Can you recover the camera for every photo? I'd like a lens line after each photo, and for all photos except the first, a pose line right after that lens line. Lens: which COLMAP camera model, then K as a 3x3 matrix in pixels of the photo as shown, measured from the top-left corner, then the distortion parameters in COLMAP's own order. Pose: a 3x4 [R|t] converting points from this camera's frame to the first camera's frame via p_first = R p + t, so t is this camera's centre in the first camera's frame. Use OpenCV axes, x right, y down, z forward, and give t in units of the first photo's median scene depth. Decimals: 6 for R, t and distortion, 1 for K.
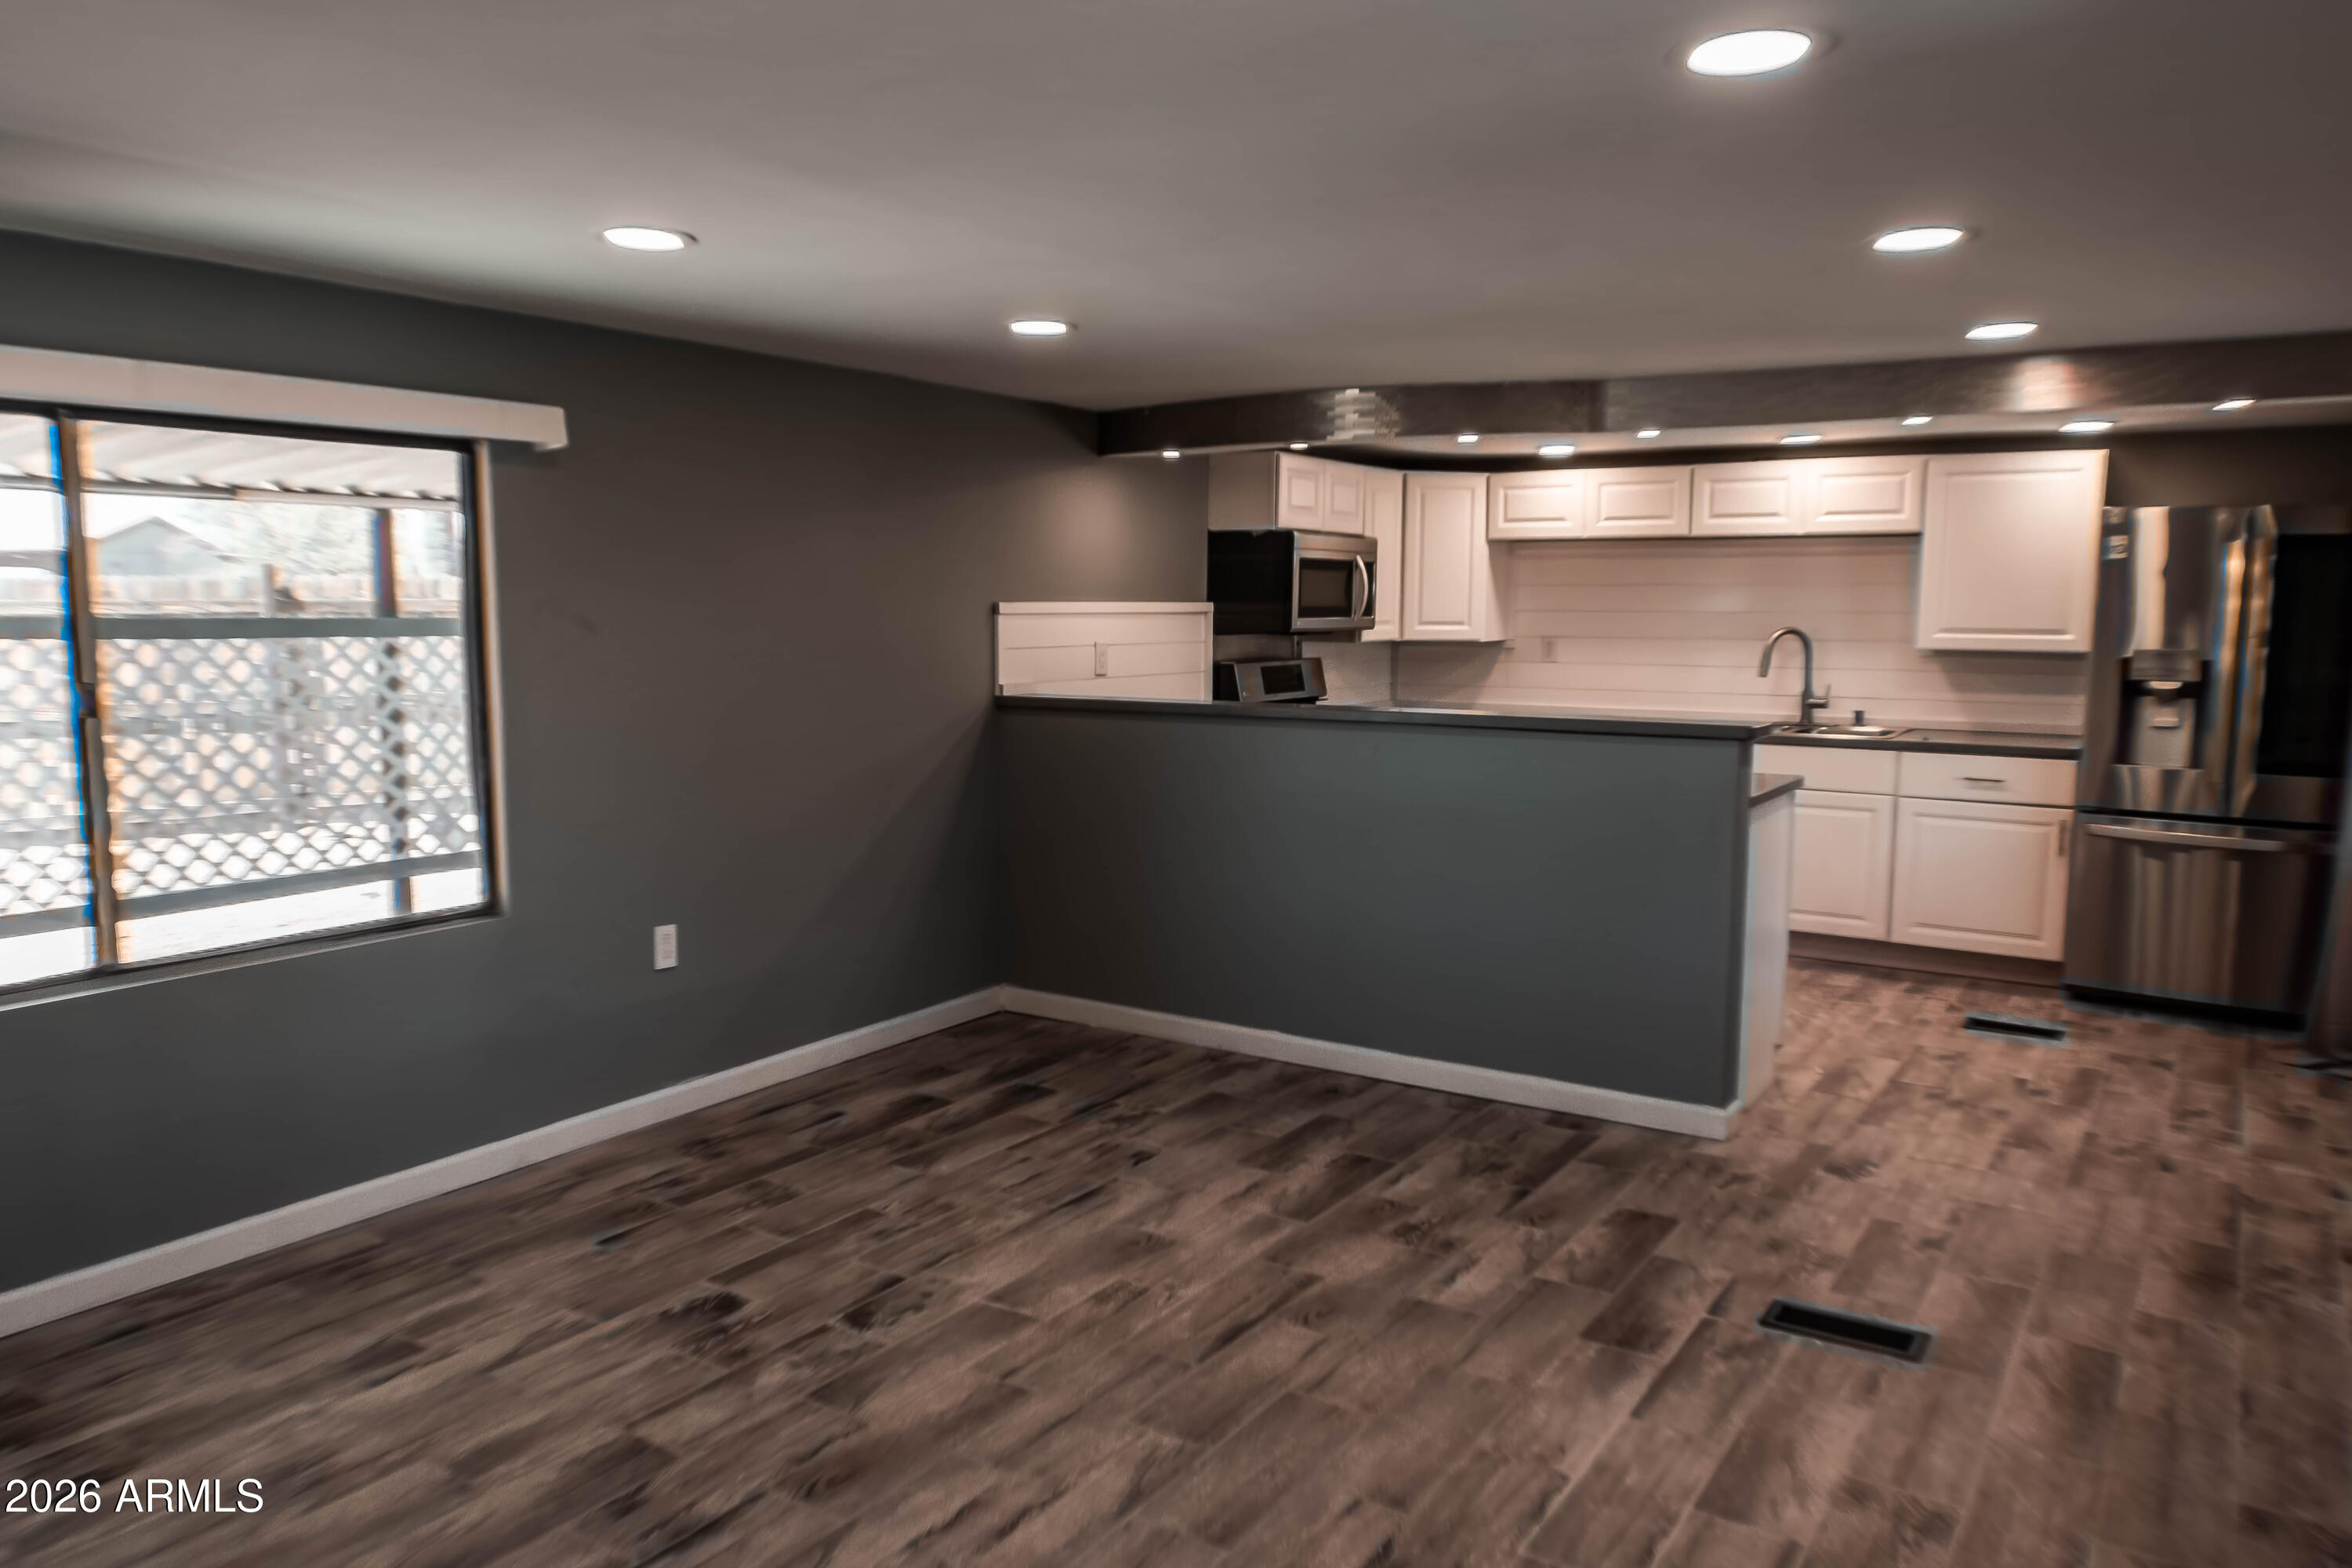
lens RADIAL K [[1692.4, 0, 1082.8], [0, 1692.4, 783.5], [0, 0, 1]] dist [-0.038932, 0.072546]
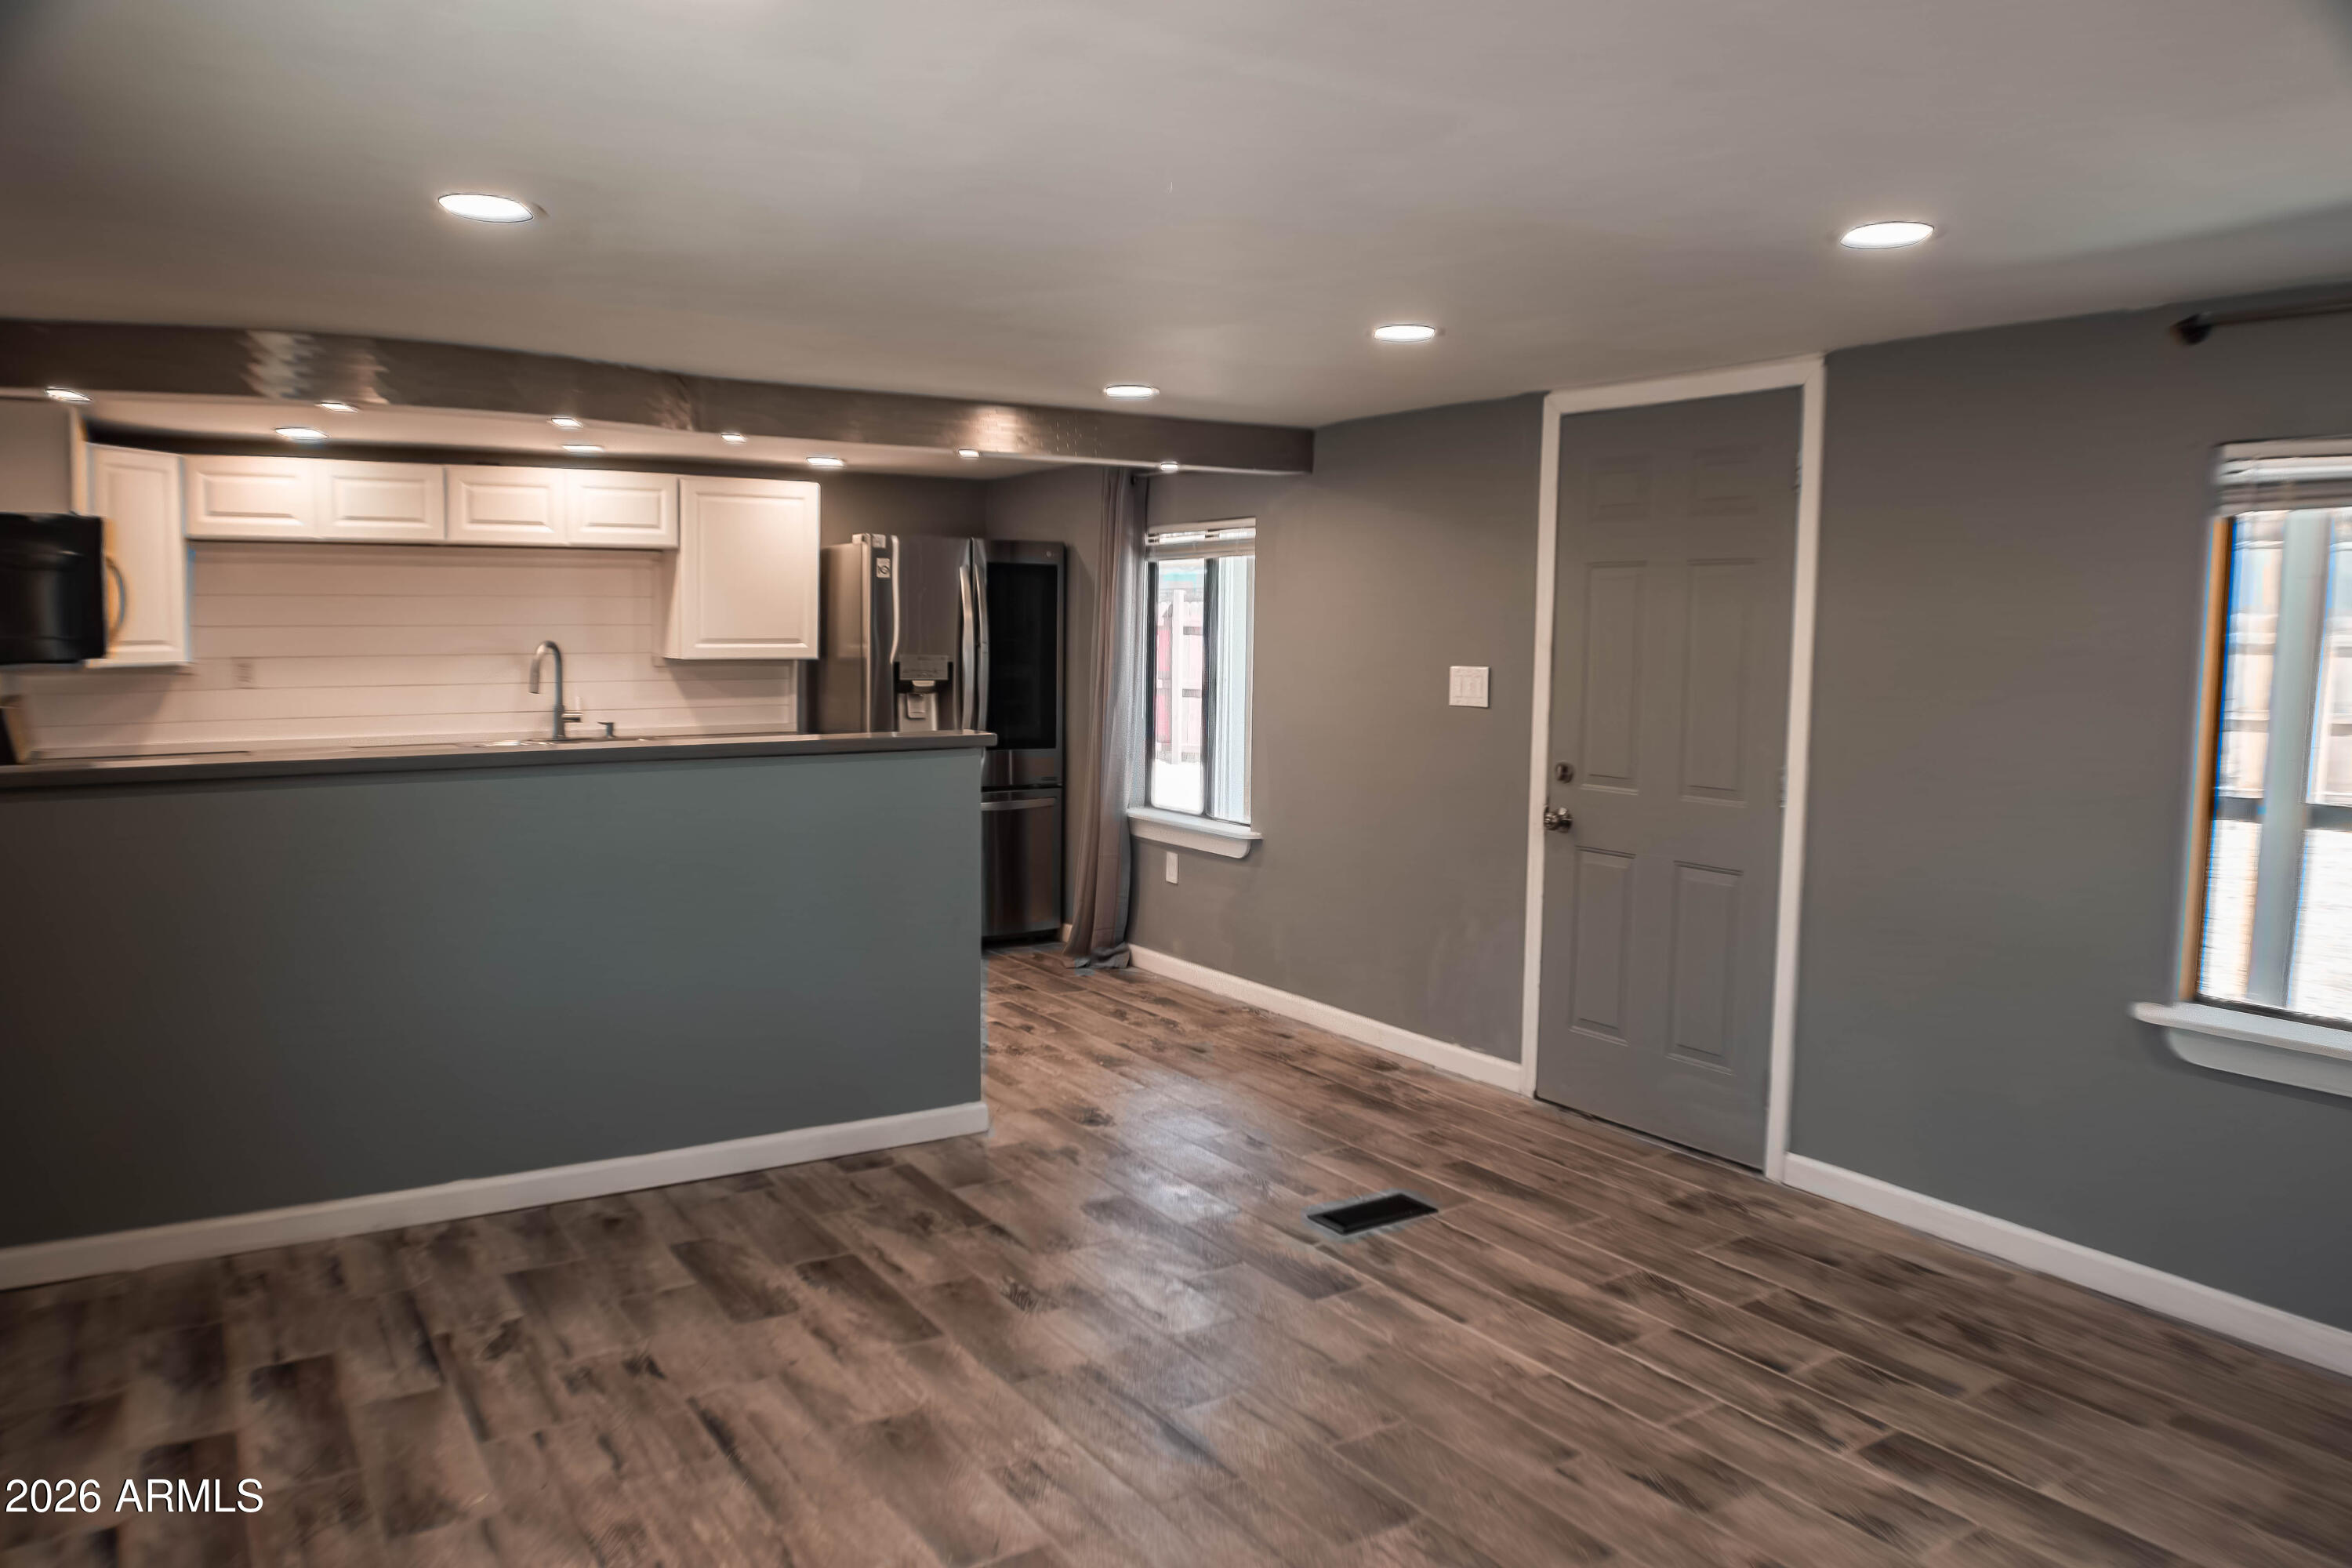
lens RADIAL K [[1674.0, 0, 1176.0], [0, 1674.0, 784.0], [0, 0, 1]] dist [-0.047100, 0.003359]
pose [[0.384403, -0.092363, 0.918533, -0.534404], [0.094218, 0.993712, 0.060492, -0.056966], [-0.918345, 0.063289, 0.390688, 0.496400]]
